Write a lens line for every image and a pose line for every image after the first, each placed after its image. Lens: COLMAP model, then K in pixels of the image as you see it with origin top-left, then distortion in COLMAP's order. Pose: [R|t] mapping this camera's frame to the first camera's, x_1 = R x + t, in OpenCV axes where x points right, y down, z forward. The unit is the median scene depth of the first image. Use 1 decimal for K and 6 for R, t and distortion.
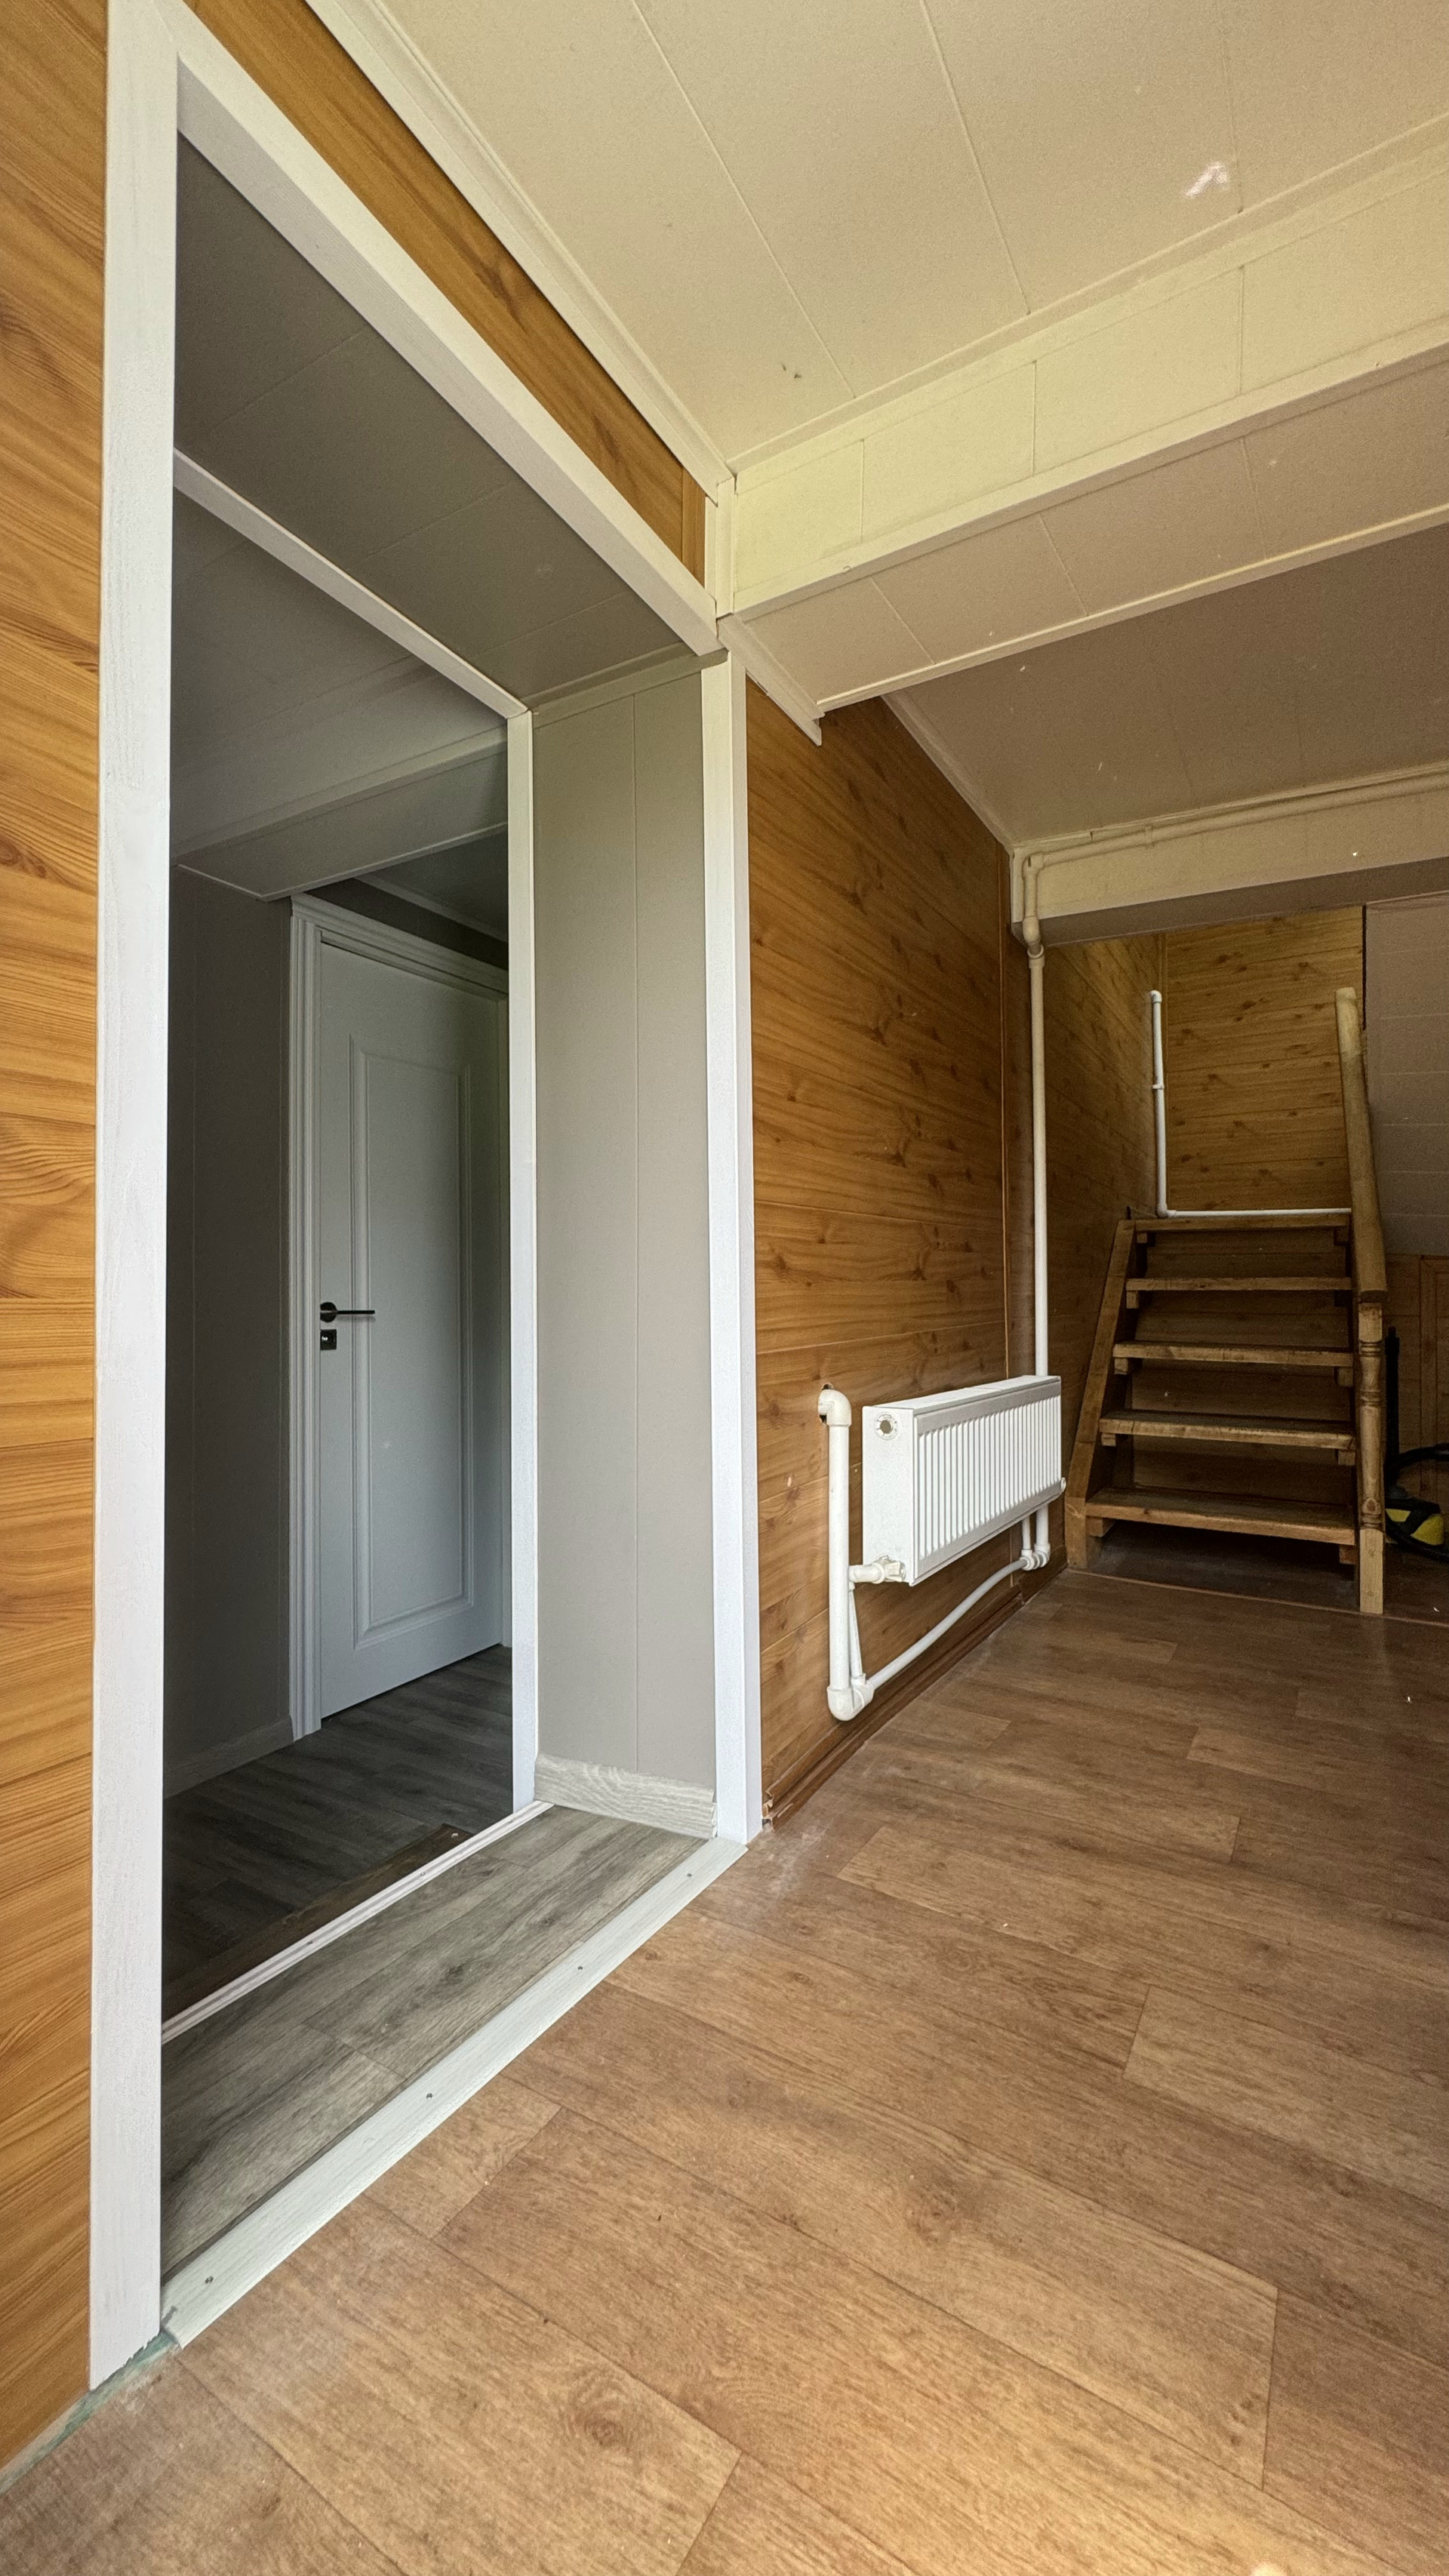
lens RADIAL K [[1036.6, 0, 725.6], [0, 1036.6, 1278.9], [0, 0, 1]] dist [-0.002117, -0.000154]
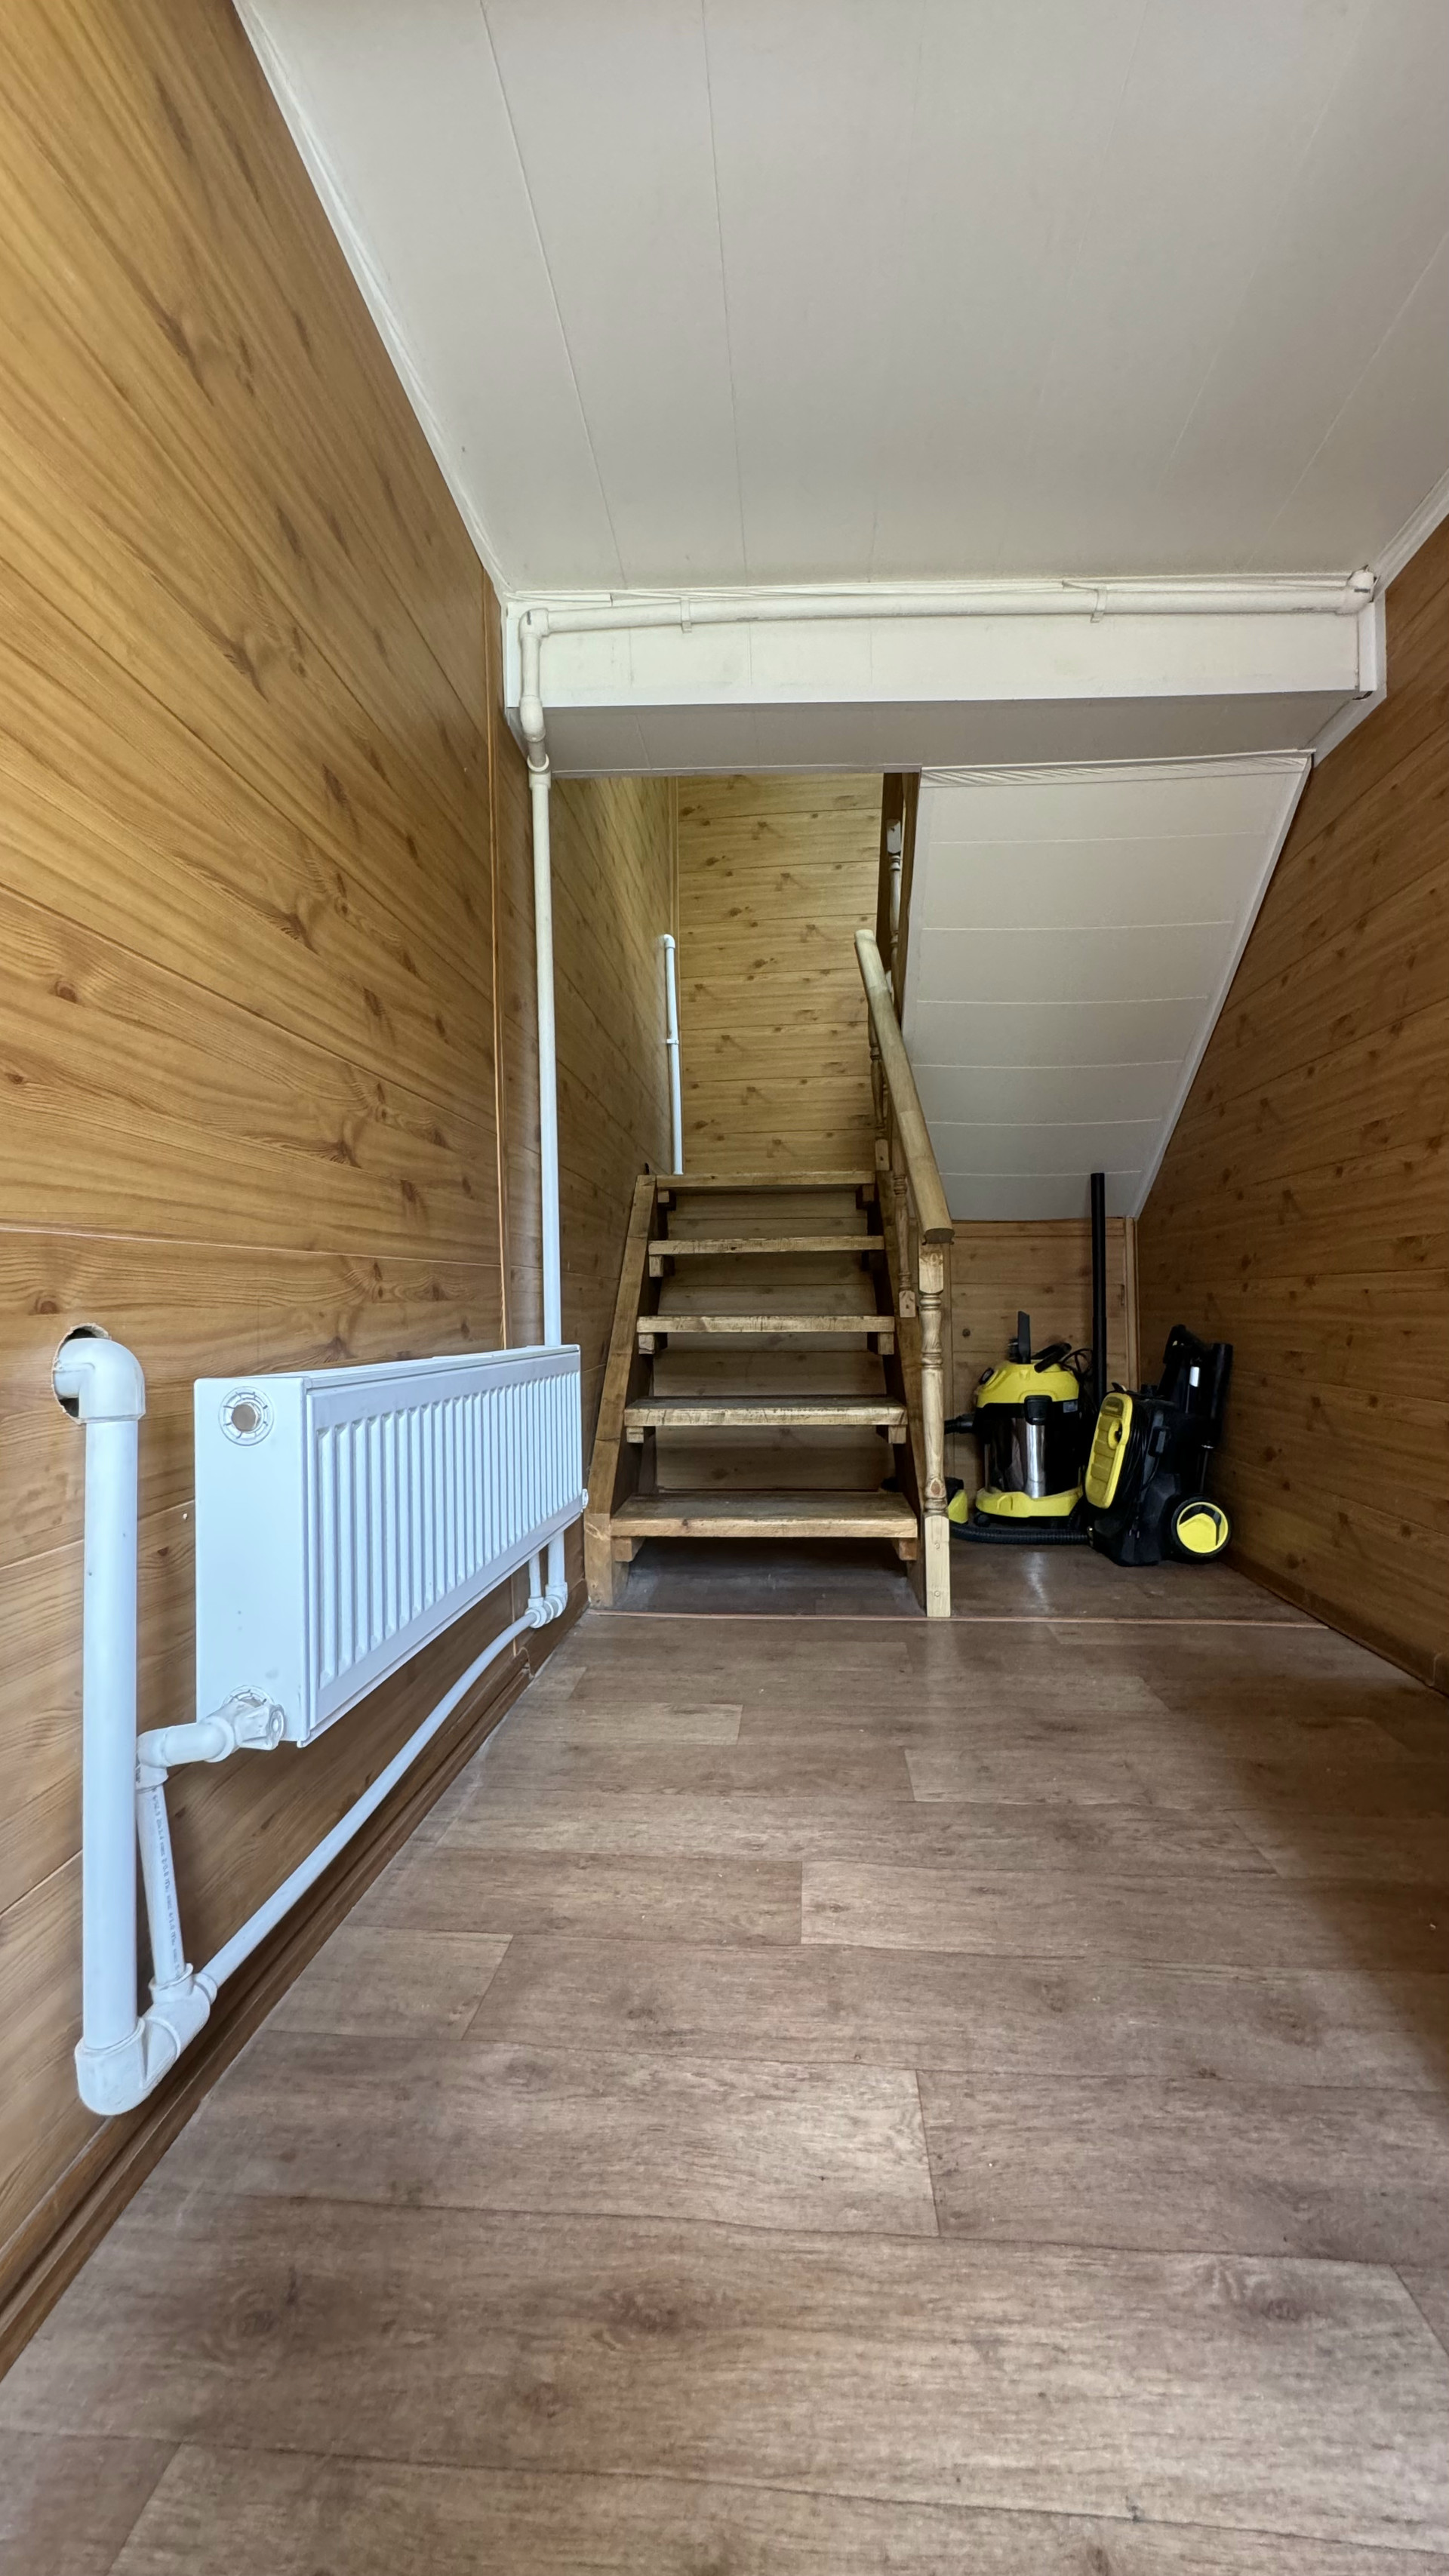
lens RADIAL K [[1053.3, 0, 724.5], [0, 1053.3, 1288.0], [0, 0, 1]] dist [-0.001133, -0.000148]
pose [[0.894051, -0.008376, 0.447887, 0.091724], [0.010853, 0.999937, -0.002963, 0.058688], [-0.447834, 0.007510, 0.894085, 0.317693]]
